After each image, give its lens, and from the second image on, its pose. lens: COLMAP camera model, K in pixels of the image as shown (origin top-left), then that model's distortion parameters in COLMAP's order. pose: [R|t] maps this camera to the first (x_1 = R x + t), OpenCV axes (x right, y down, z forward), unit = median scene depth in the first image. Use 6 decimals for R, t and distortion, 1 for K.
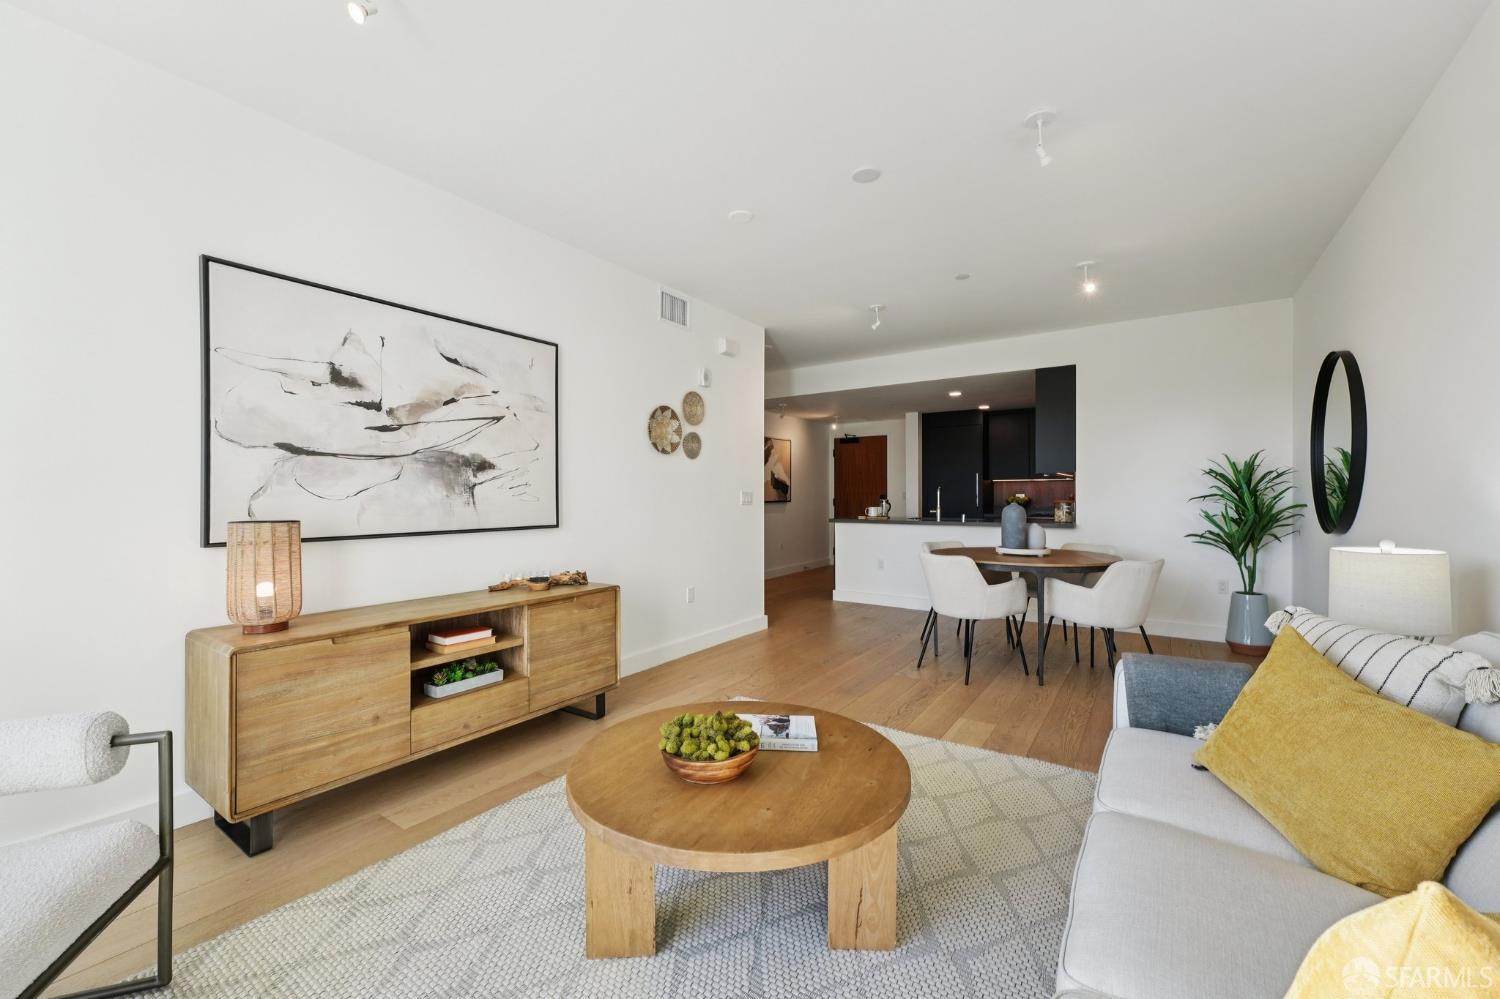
lens RADIAL K [[593.3, 0, 750.0], [0, 593.3, 499.5], [0, 0, 1]] dist [-0.001580, -0.000096]
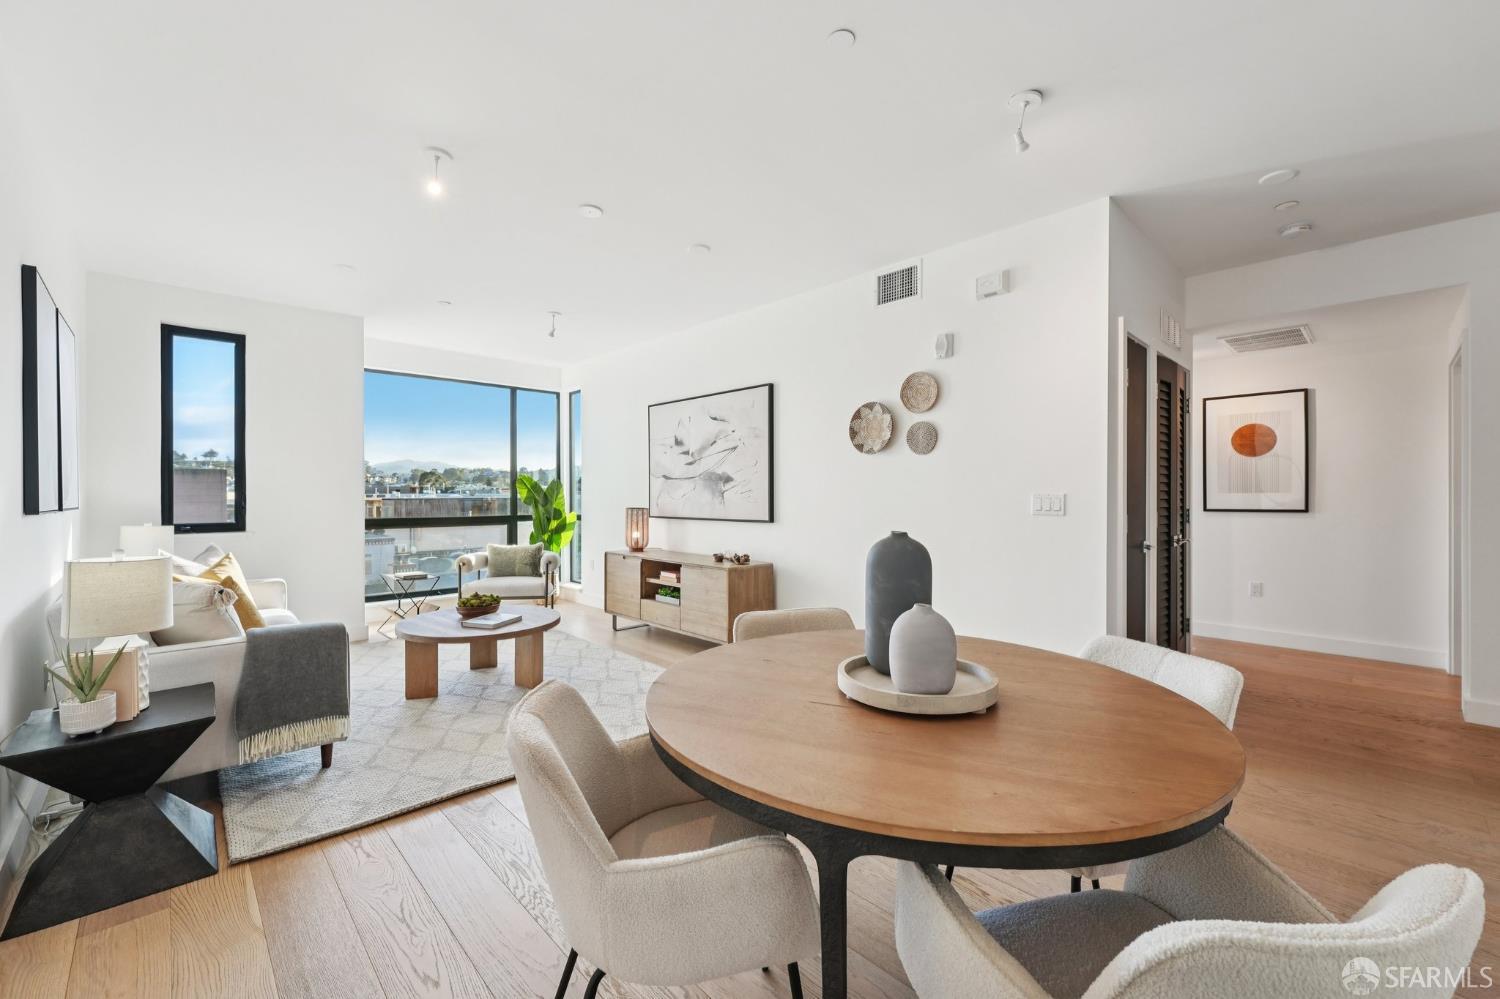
lens RADIAL K [[608.4, 0, 750.0], [0, 608.4, 499.5], [0, 0, 1]] dist [0.001412, 0.000195]
pose [[-0.202348, 0.012919, -0.979228, 1.111179], [-0.003112, 0.999899, 0.013835, -0.025105], [0.979309, 0.005847, -0.202287, 1.358547]]
